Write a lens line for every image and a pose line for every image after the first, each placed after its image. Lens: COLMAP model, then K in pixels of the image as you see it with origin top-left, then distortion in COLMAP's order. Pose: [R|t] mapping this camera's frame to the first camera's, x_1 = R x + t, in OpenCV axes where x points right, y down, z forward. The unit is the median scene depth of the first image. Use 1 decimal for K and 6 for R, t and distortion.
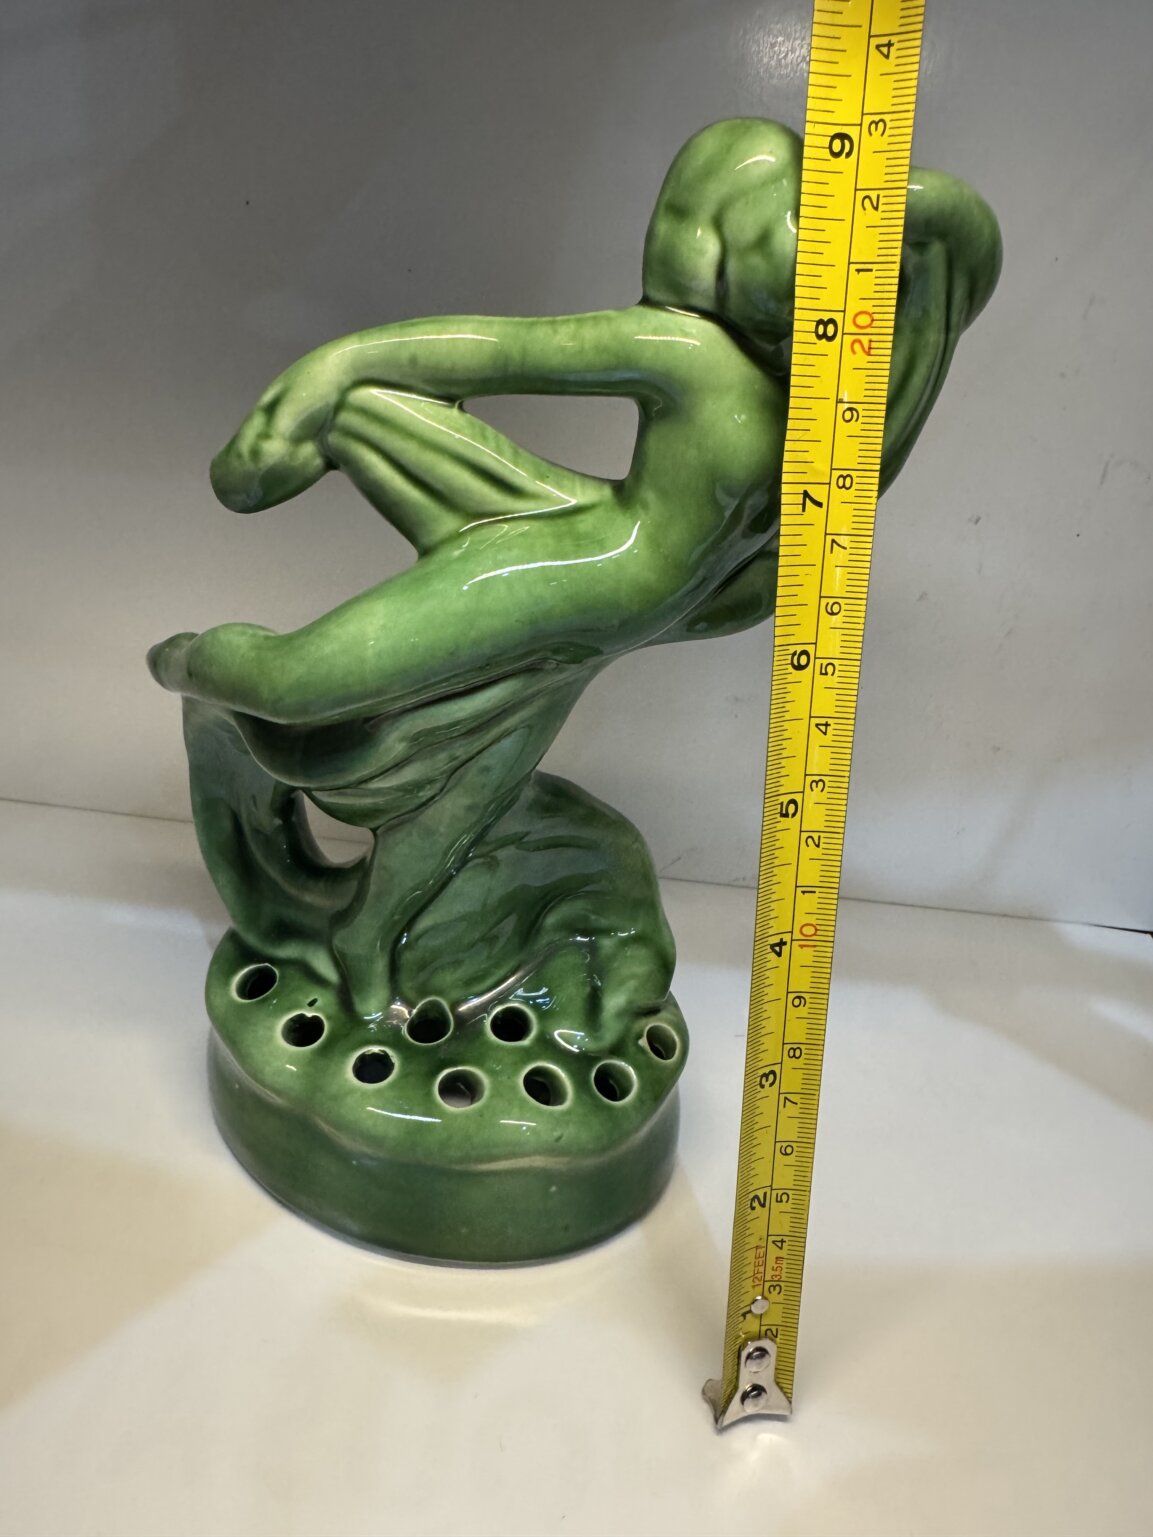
lens RADIAL K [[1084.2, 0, 576.5], [0, 1084.2, 768.5], [0, 0, 1]] dist [0.006681, 0.000705]
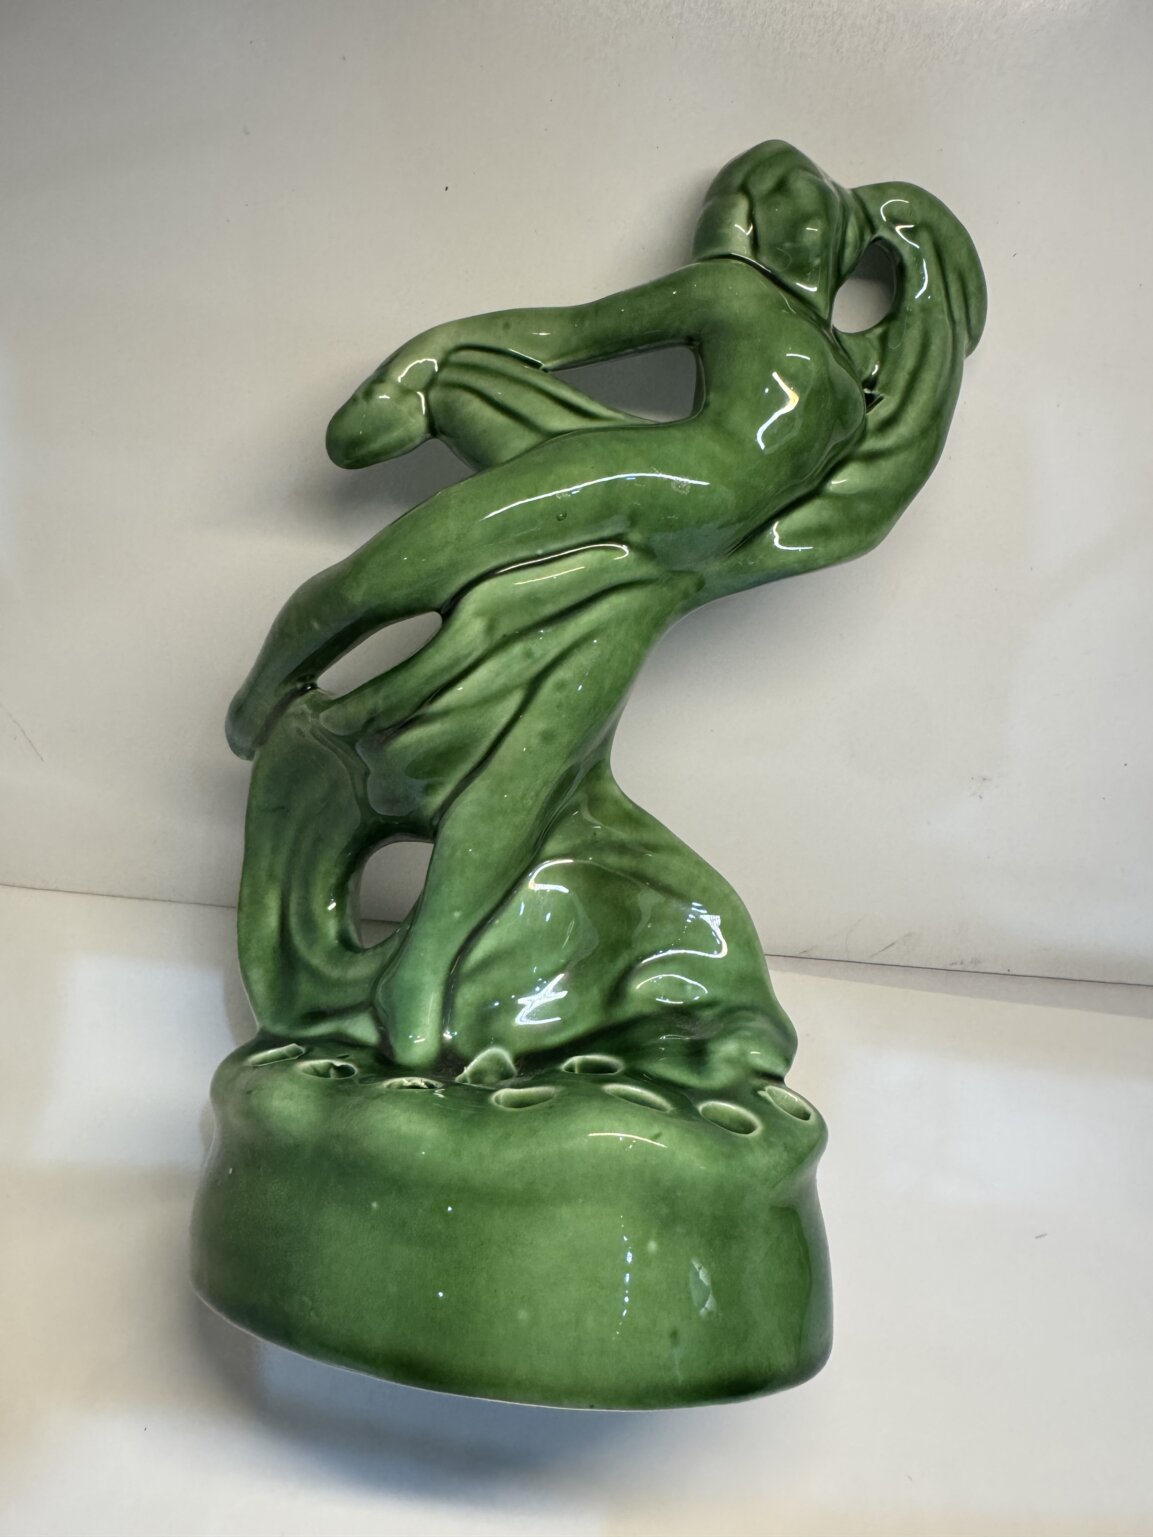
lens RADIAL K [[1096.7, 0, 576.5], [0, 1096.7, 768.5], [0, 0, 1]] dist [-0.037885, -0.000158]
pose [[0.997828, -0.037899, -0.053877, -0.021614], [-0.002566, 0.794922, -0.606706, 0.590068], [0.065821, 0.605526, 0.793099, 0.268598]]
